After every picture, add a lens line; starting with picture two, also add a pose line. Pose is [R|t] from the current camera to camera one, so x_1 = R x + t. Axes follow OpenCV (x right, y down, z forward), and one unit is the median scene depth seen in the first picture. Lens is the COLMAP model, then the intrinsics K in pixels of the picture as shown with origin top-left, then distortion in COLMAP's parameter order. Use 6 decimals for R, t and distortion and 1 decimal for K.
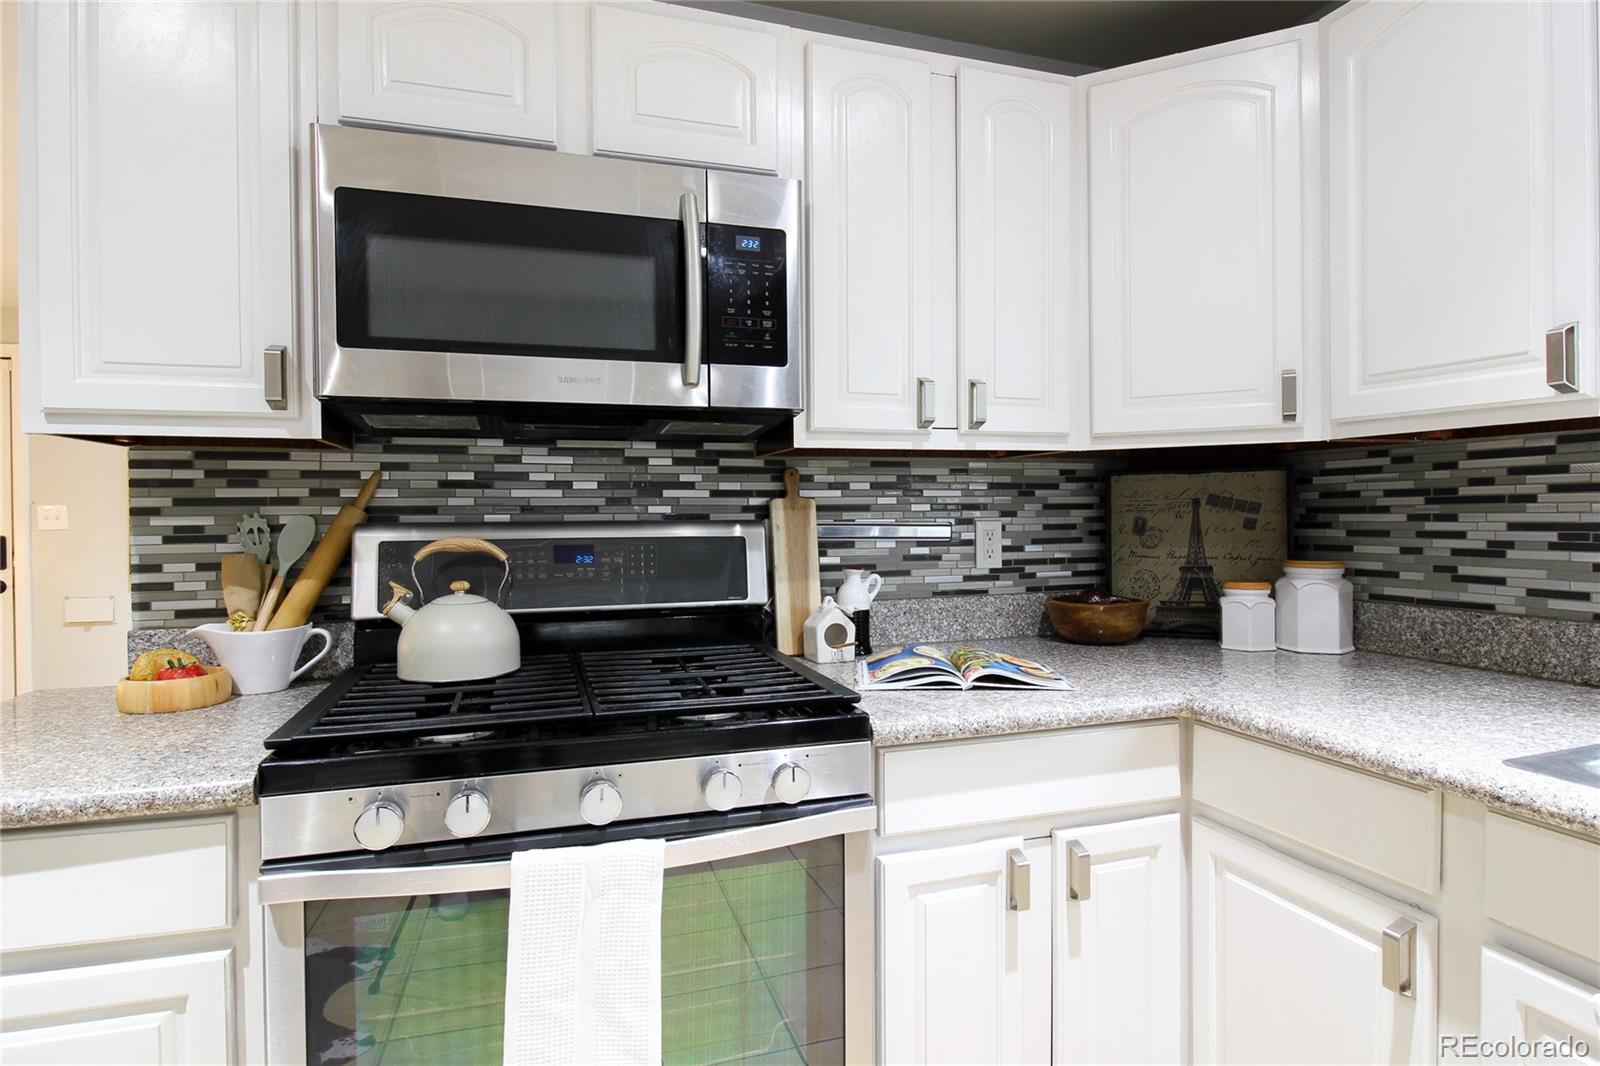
lens RADIAL K [[851.8, 0, 805.3], [0, 851.8, 523.4], [0, 0, 1]] dist [0.002922, -0.013476]
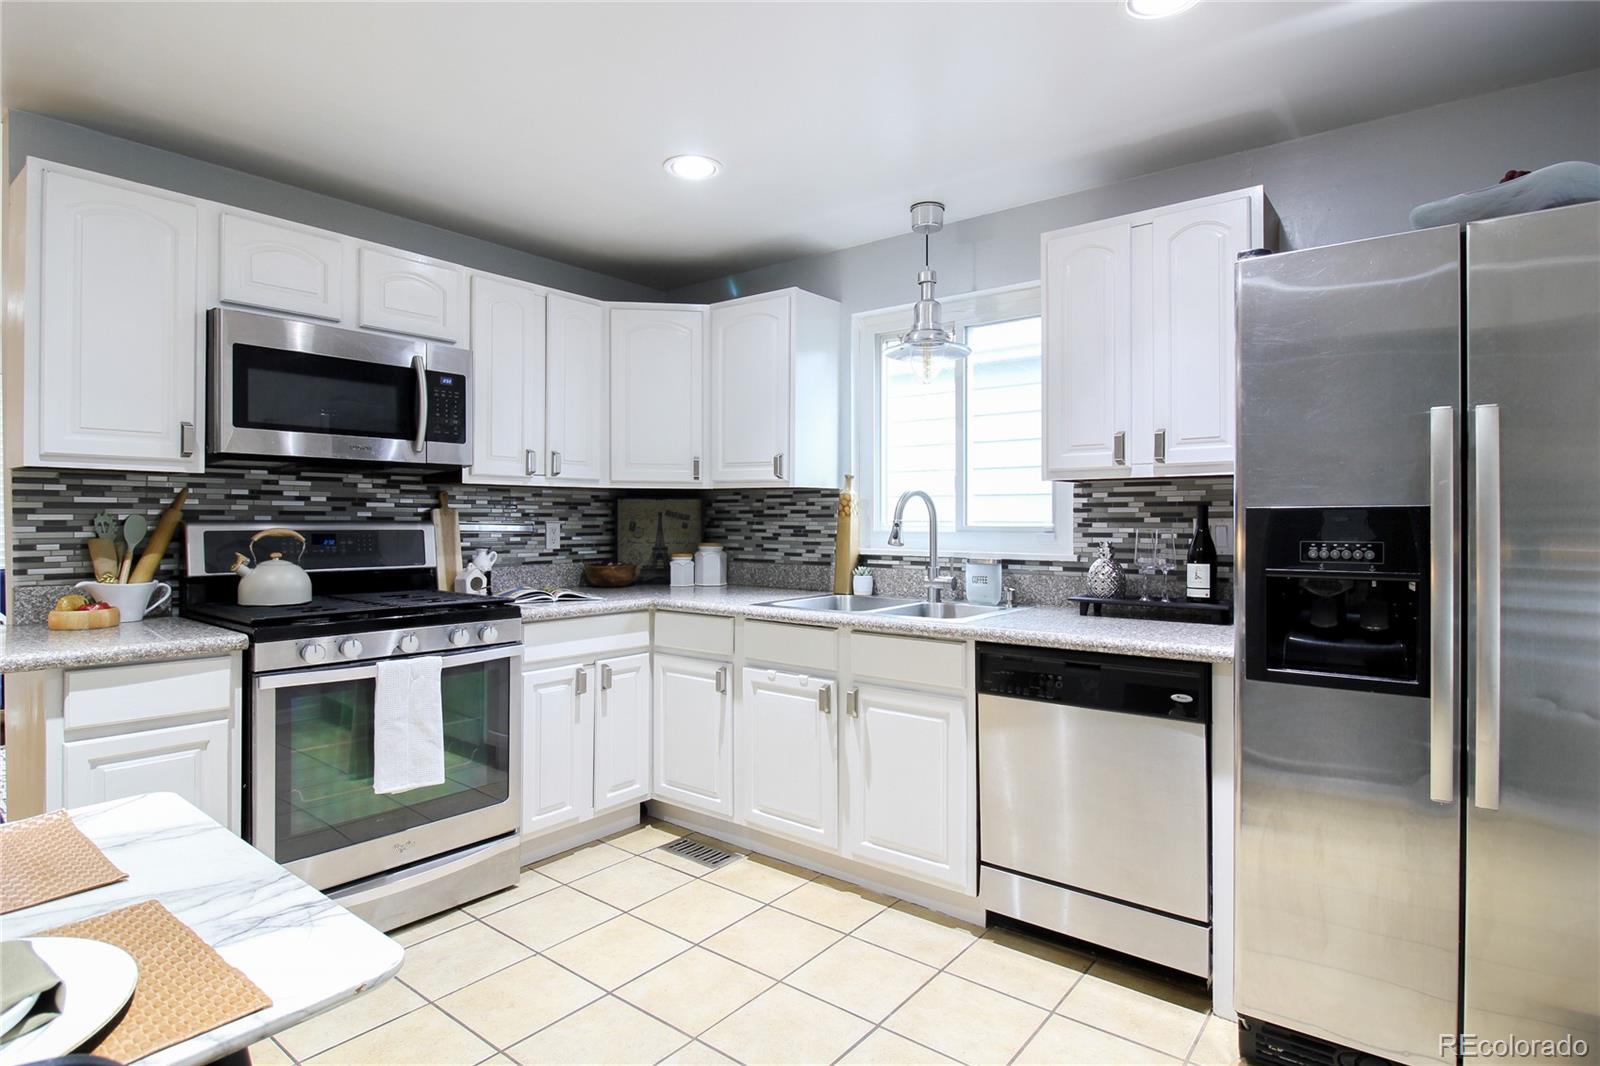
lens RADIAL K [[829.2, 0, 805.2], [0, 829.2, 525.9], [0, 0, 1]] dist [0.000626, -0.000517]
pose [[0.834546, 0.008093, 0.550879, -0.384570], [-0.006990, 0.999967, -0.004102, 0.008908], [-0.550894, -0.000427, 0.834575, -0.953908]]
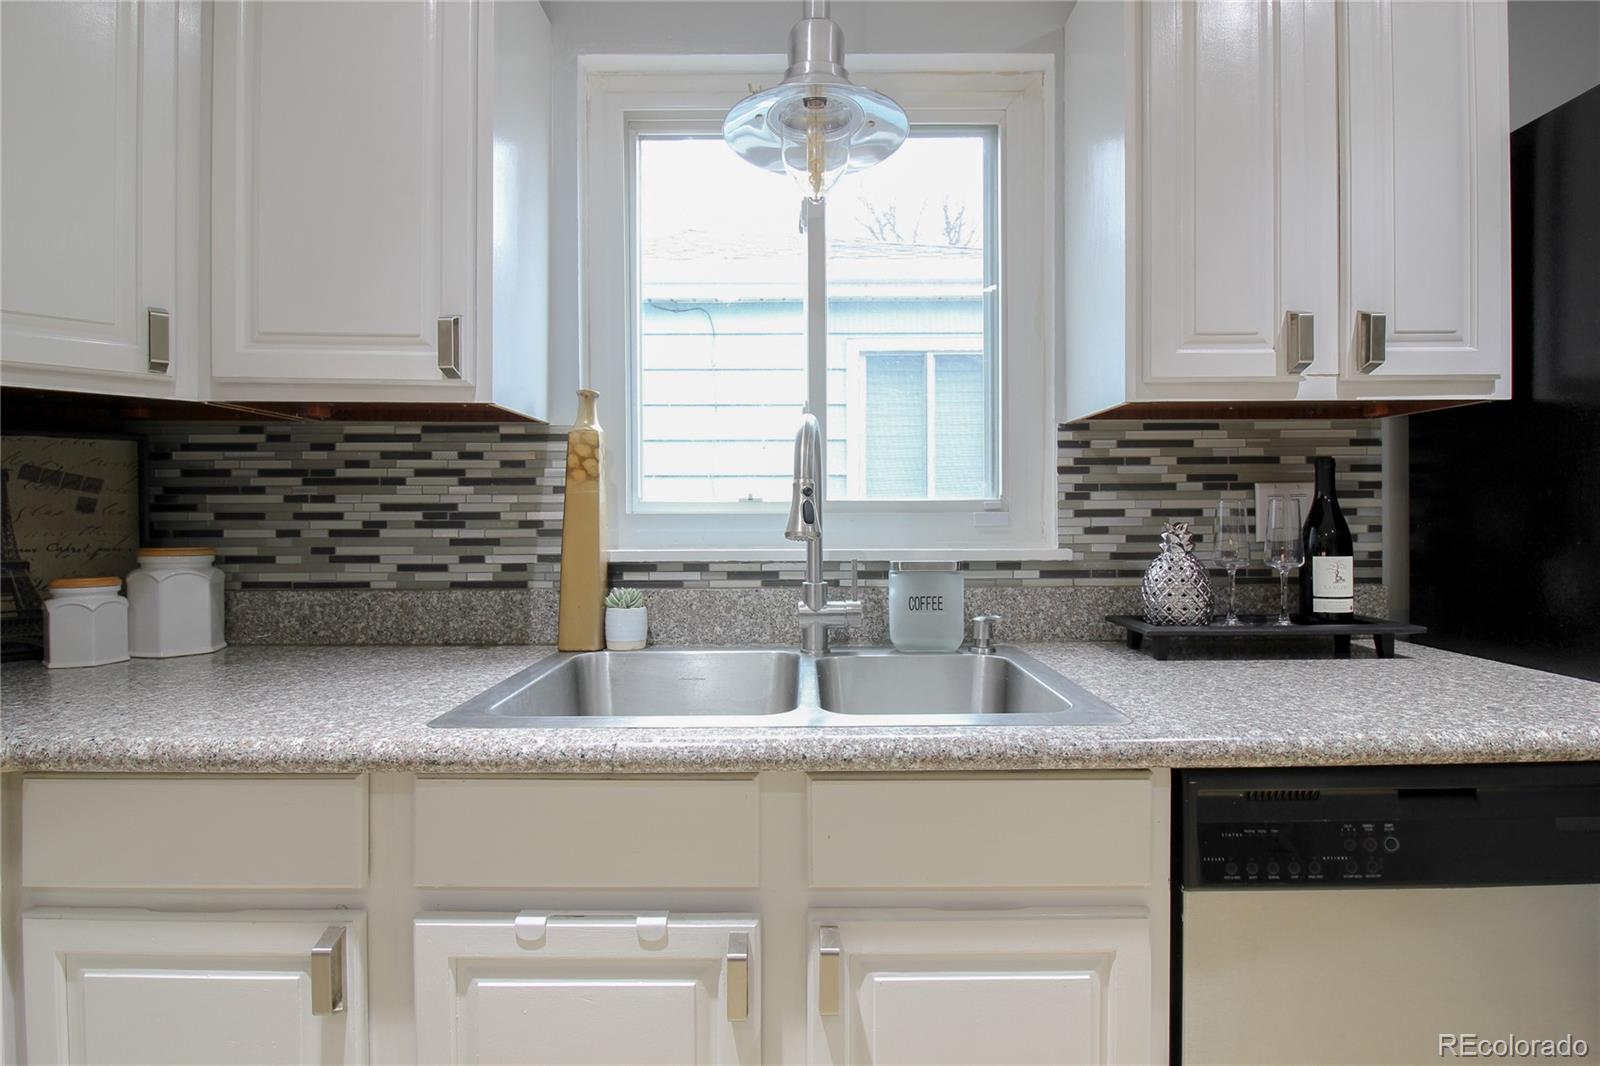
lens RADIAL K [[802.0, 0, 803.8], [0, 802.0, 523.8], [0, 0, 1]] dist [0.005176, -0.014321]
pose [[0.314687, 0.003469, 0.949189, 0.039289], [0.006953, 0.999958, -0.005960, 0.032473], [-0.949170, 0.008475, 0.314649, 0.172350]]
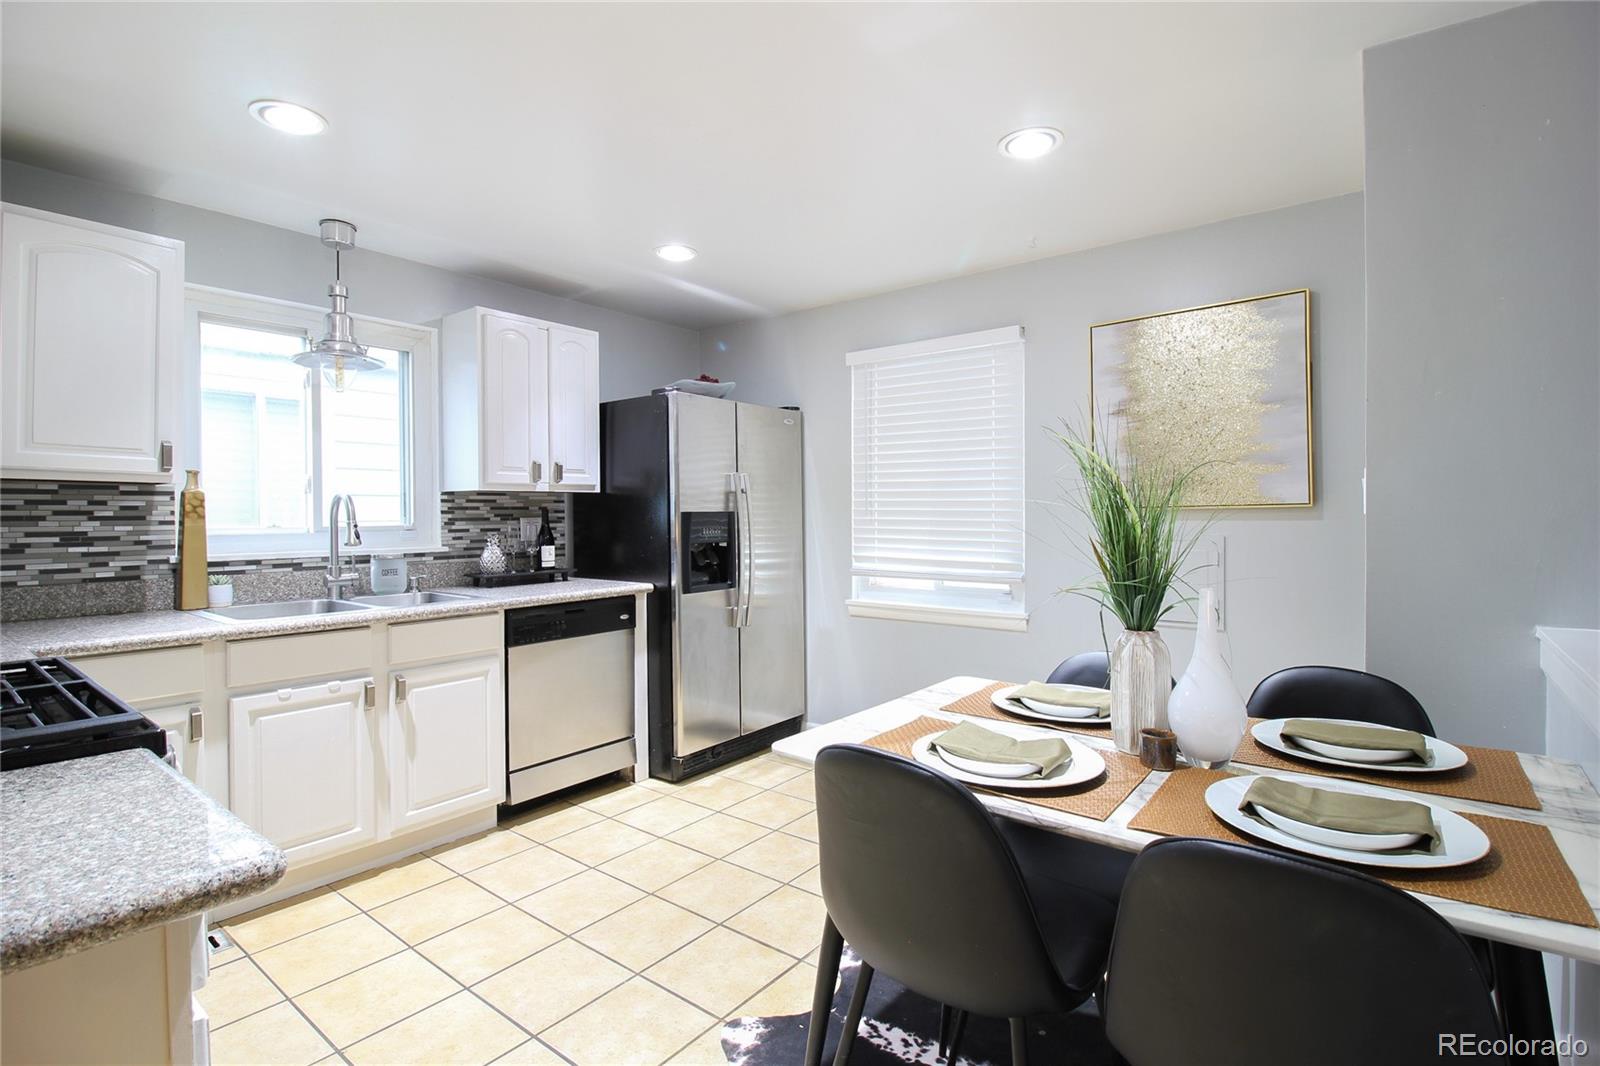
lens RADIAL K [[767.3, 0, 810.9], [0, 767.3, 521.7], [0, 0, 1]] dist [0.001525, -0.014783]
pose [[-0.555709, 0.007730, 0.831341, -1.241916], [0.019484, 0.999803, 0.003728, 0.002423], [-0.831149, 0.018270, -0.555750, 0.506740]]
